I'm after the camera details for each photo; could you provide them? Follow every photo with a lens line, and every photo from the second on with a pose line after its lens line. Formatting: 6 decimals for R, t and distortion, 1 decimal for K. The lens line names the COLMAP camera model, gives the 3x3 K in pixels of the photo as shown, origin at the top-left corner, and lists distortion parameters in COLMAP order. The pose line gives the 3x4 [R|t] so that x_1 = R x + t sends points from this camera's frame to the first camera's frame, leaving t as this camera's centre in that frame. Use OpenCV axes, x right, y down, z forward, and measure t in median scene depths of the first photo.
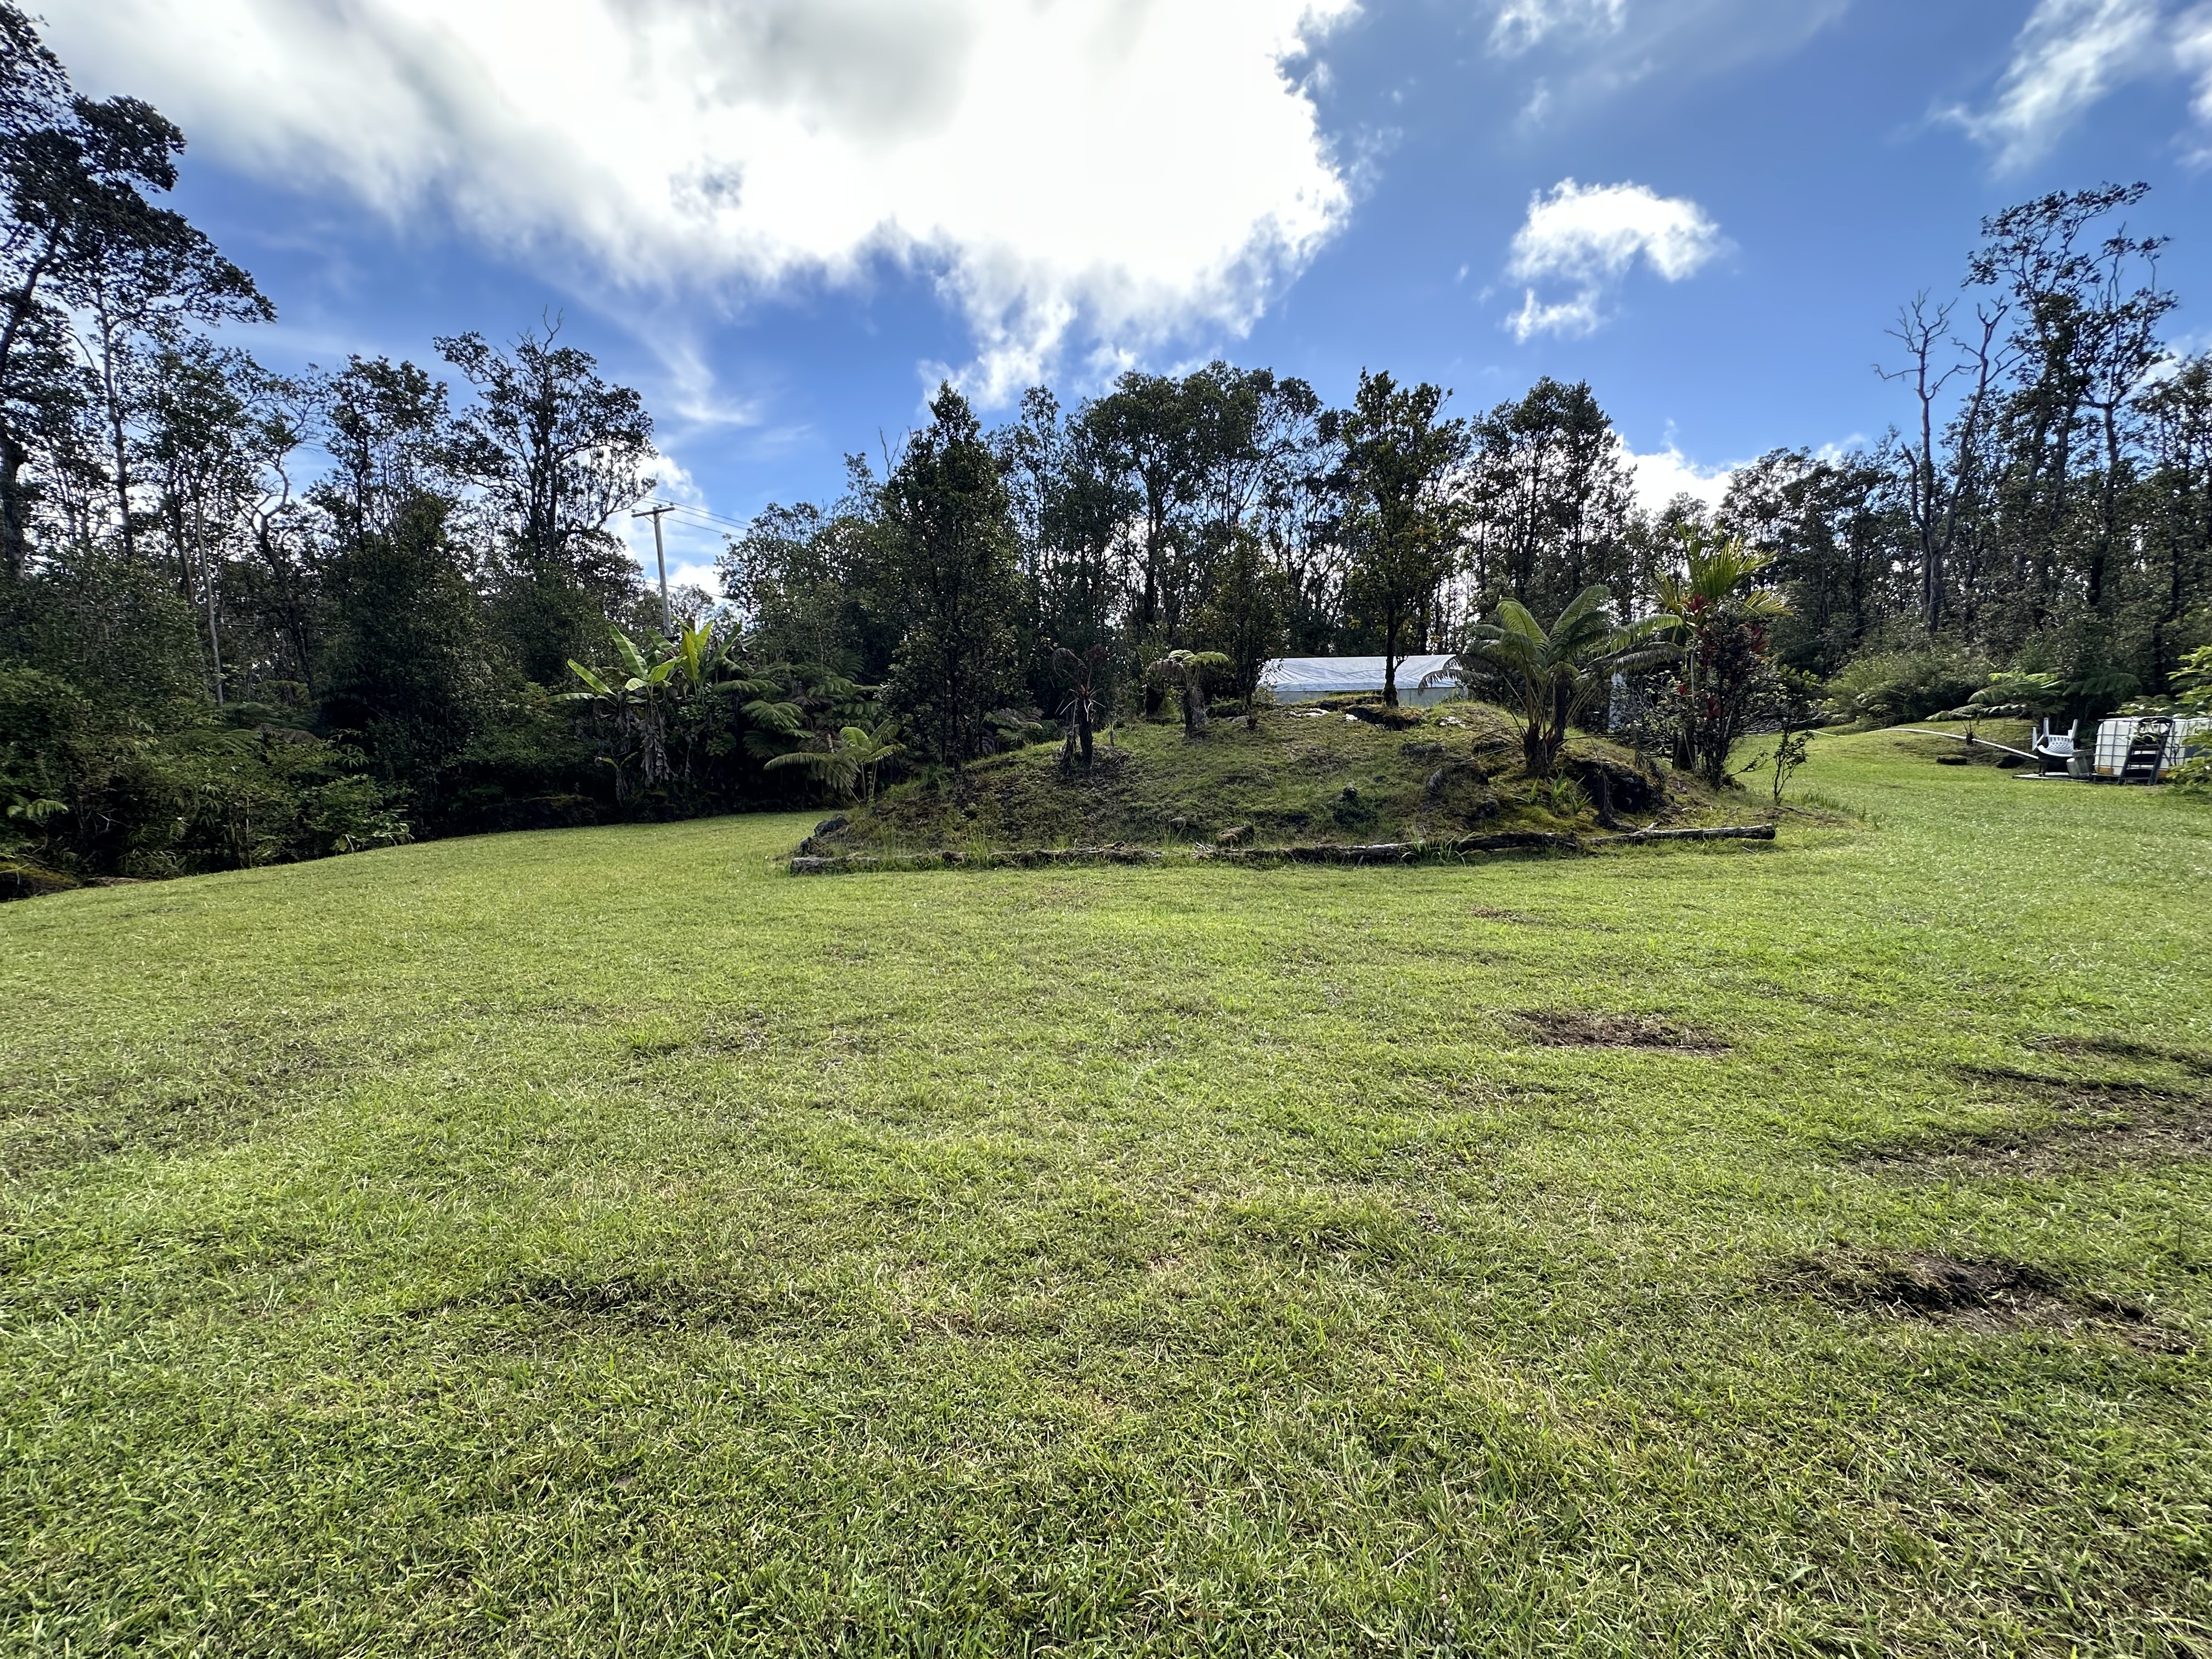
lens RADIAL K [[907.8, 0, 1118.4], [0, 907.8, 828.4], [0, 0, 1]] dist [0.024217, -0.000376]
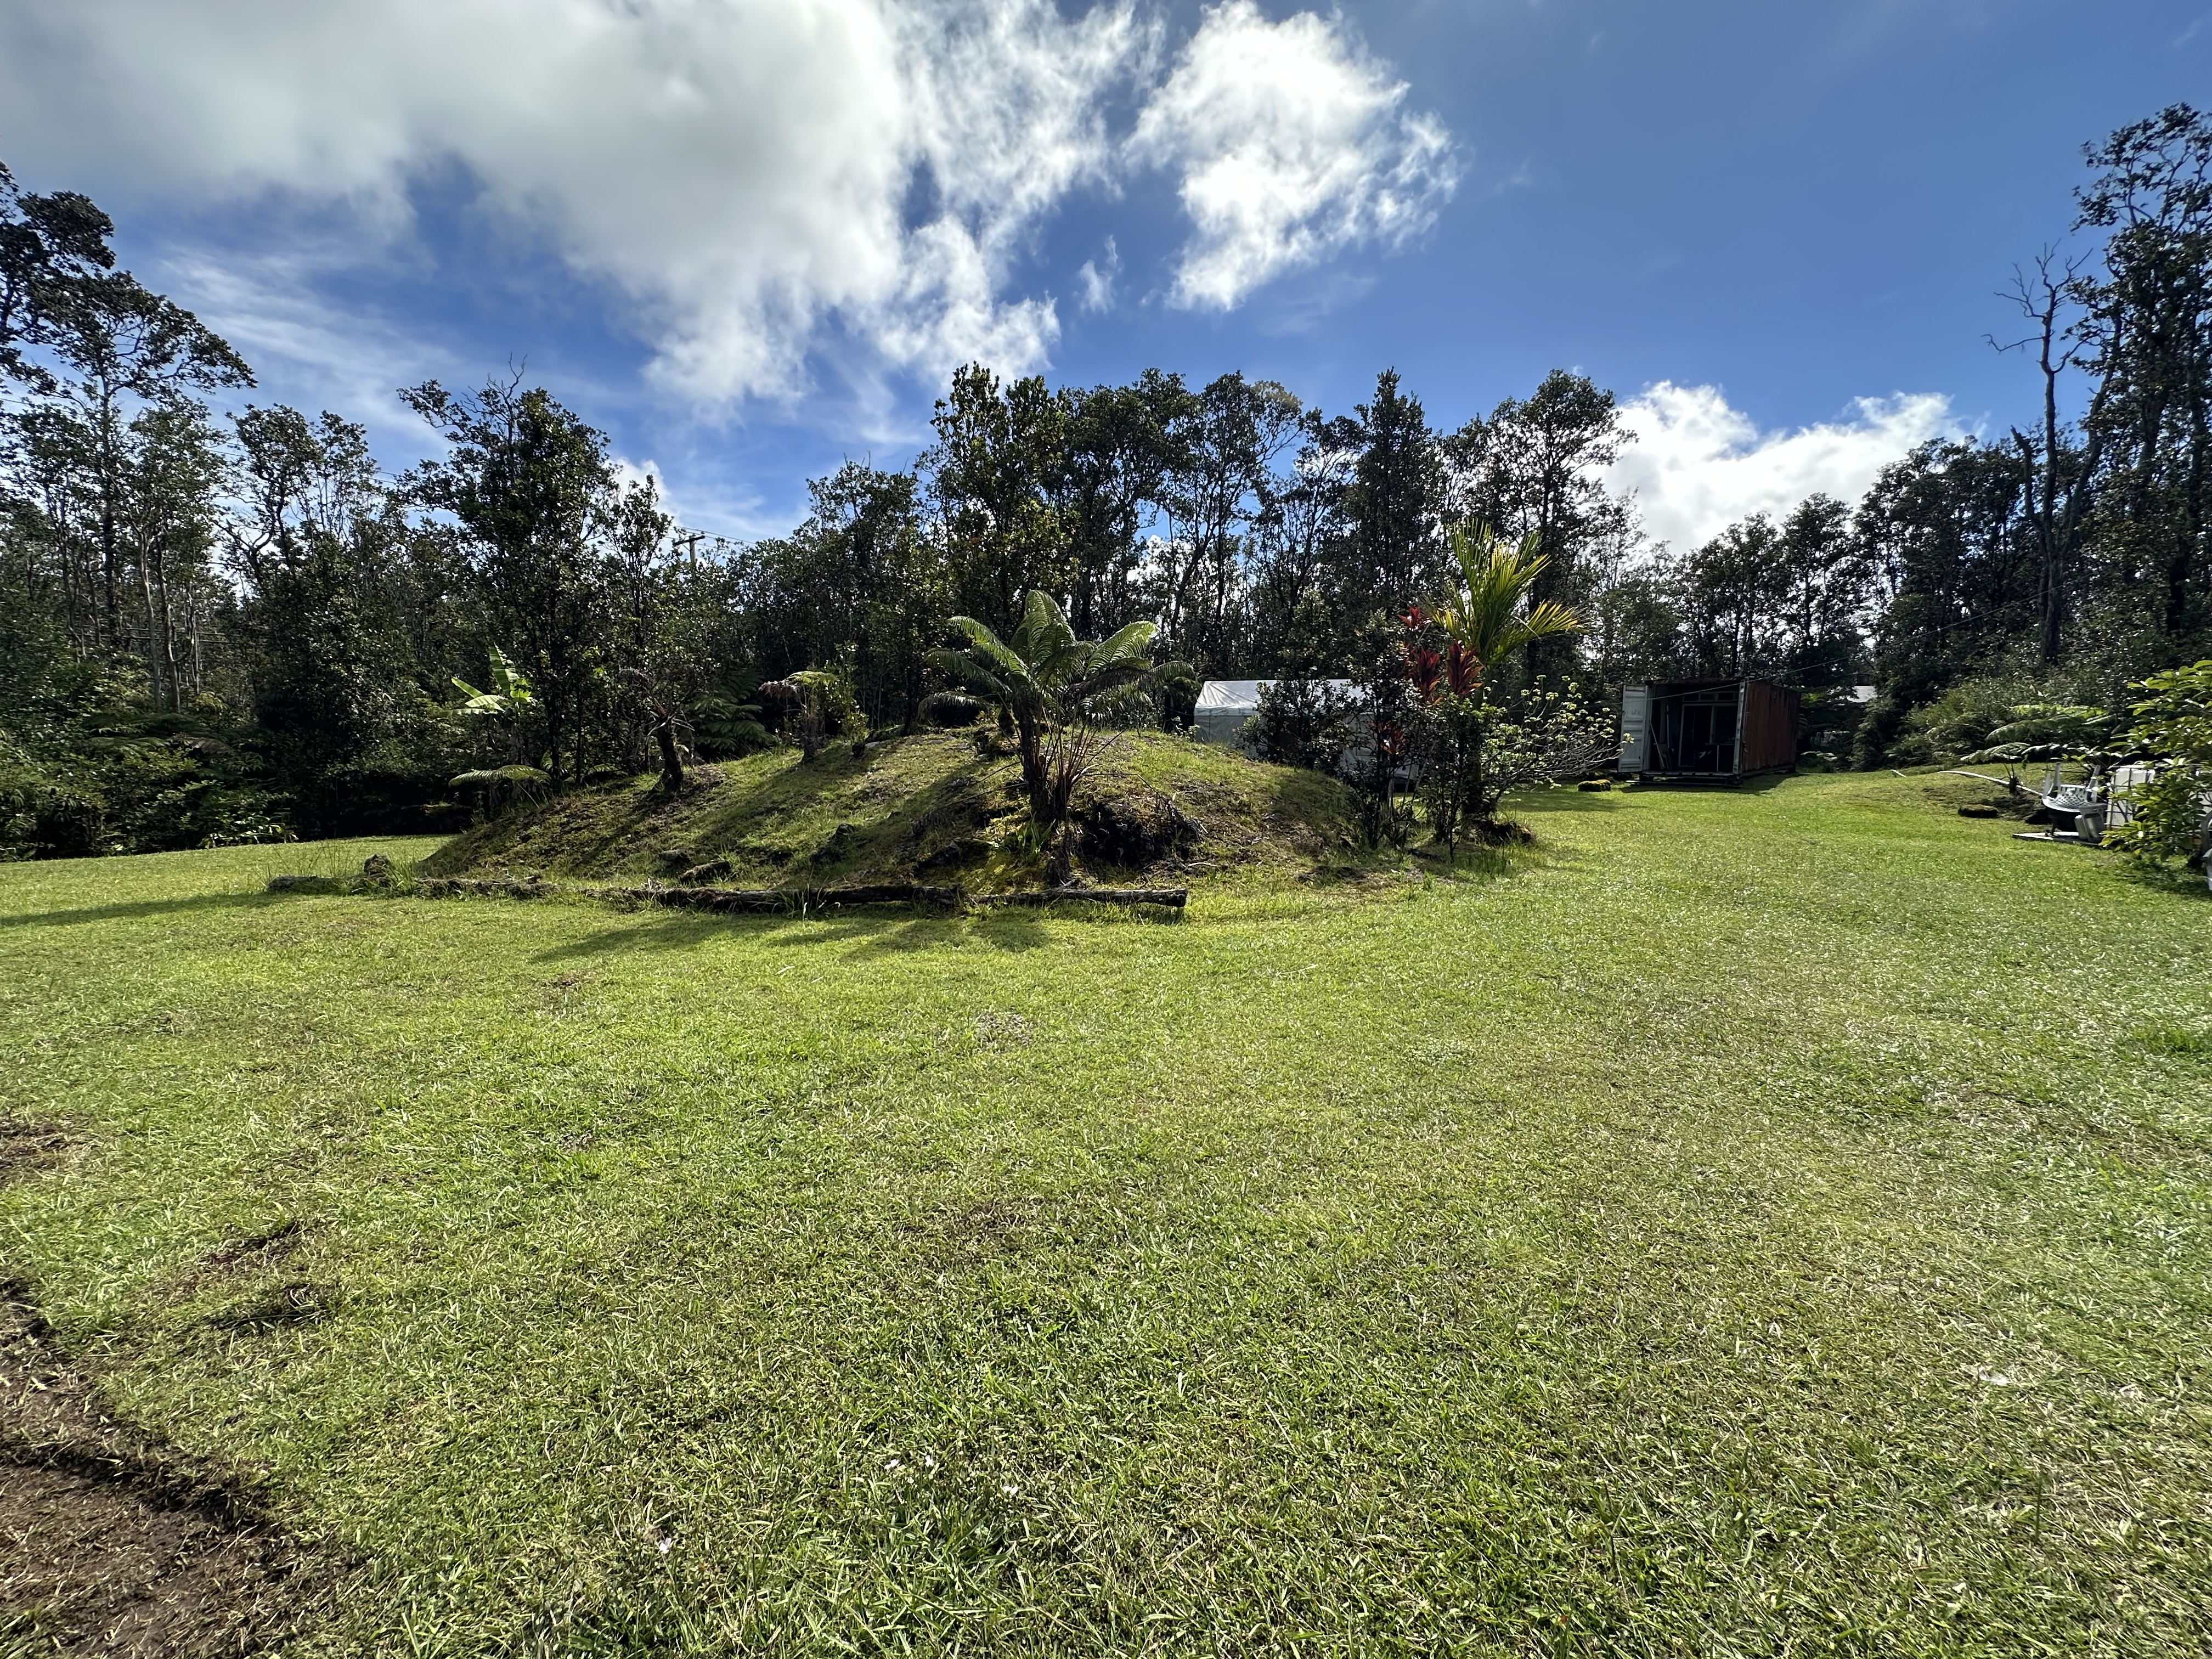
lens RADIAL K [[907.8, 0, 1107.9], [0, 907.8, 830.3], [0, 0, 1]] dist [0.024217, -0.000376]
pose [[0.984012, 0.034398, -0.174751, 0.282992], [-0.037969, 0.999132, -0.017128, -0.014391], [0.174010, 0.023489, 0.984464, 0.068007]]
